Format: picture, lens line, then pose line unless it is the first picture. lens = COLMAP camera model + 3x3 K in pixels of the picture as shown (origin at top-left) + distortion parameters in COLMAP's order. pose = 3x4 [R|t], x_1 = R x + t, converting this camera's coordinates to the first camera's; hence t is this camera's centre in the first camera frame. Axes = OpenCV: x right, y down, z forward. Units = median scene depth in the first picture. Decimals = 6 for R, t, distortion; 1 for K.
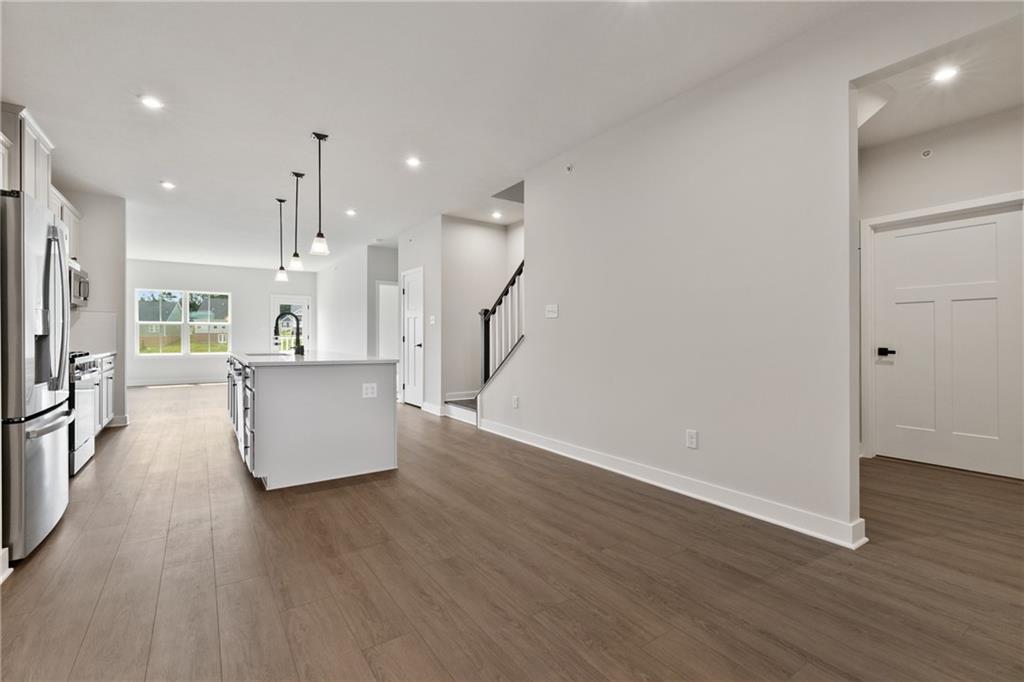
lens RADIAL K [[461.0, 0, 511.4], [0, 461.0, 335.6], [0, 0, 1]] dist [-0.008194, 0.001815]
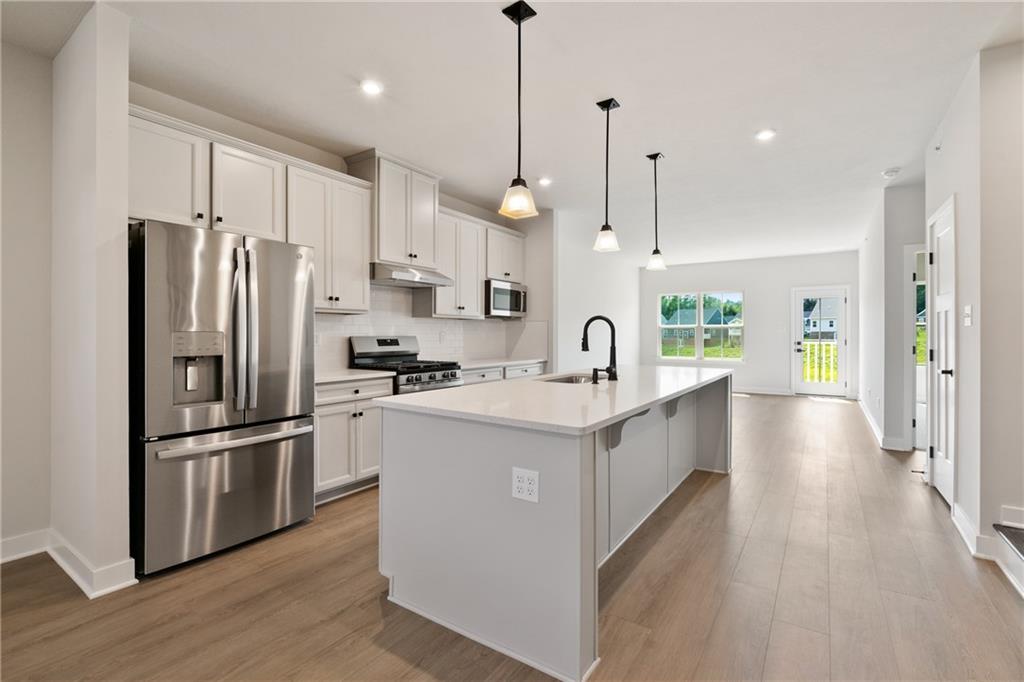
lens RADIAL K [[461.0, 0, 505.8], [0, 461.0, 337.3], [0, 0, 1]] dist [-0.008194, 0.001815]
pose [[0.361996, 0.006512, -0.932157, 0.068149], [0.000950, 0.999973, 0.007354, -0.019119], [0.932179, -0.003547, 0.361980, 0.472274]]
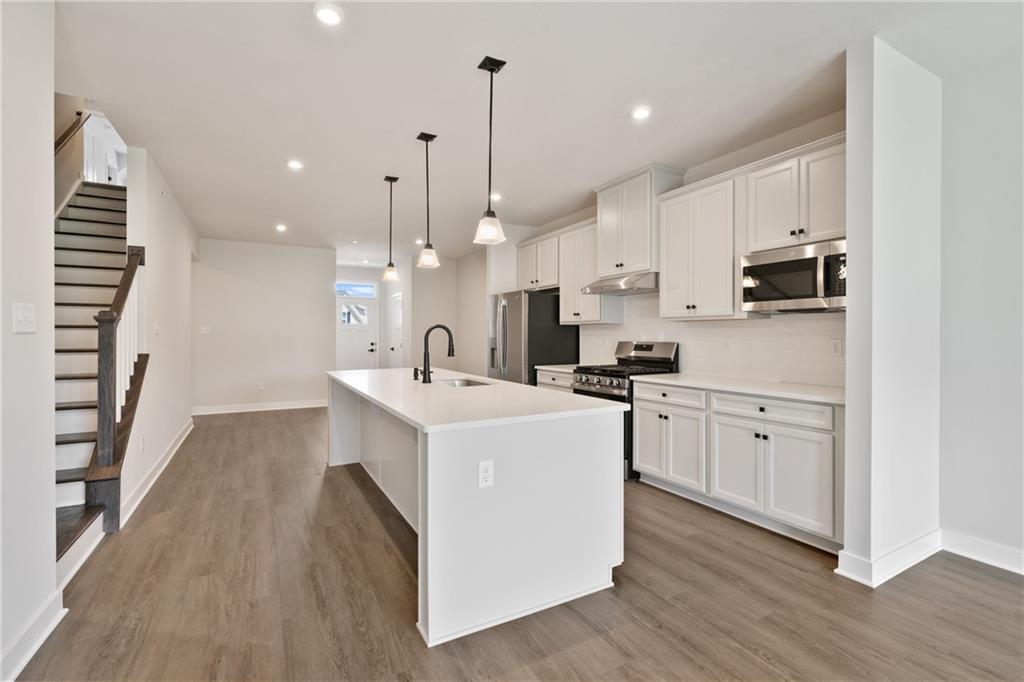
lens RADIAL K [[461.0, 0, 504.7], [0, 461.0, 333.1], [0, 0, 1]] dist [-0.008194, 0.001815]
pose [[-0.995708, 0.000319, 0.092553, -0.498411], [-0.000347, 0.999974, -0.007172, -0.024357], [-0.092552, -0.007173, -0.995682, 1.299716]]
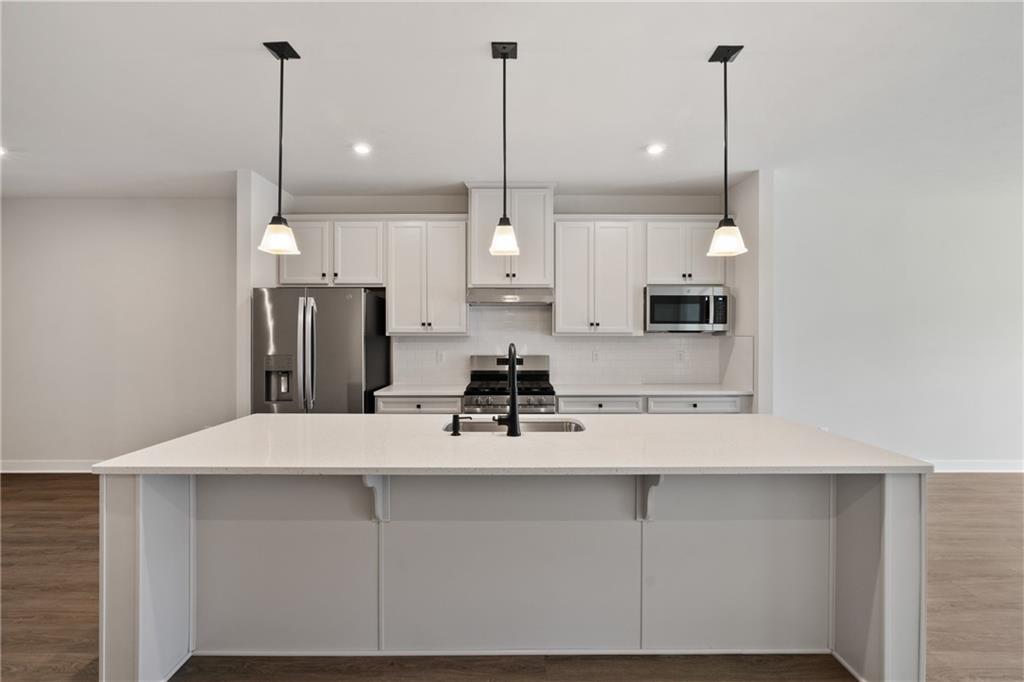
lens RADIAL K [[461.0, 0, 519.7], [0, 461.0, 335.8], [0, 0, 1]] dist [-0.008194, 0.001815]
pose [[-0.554788, -0.000800, -0.831991, -0.063859], [0.002073, 0.999995, -0.002344, -0.044269], [0.831989, -0.003025, -0.554784, 0.963903]]
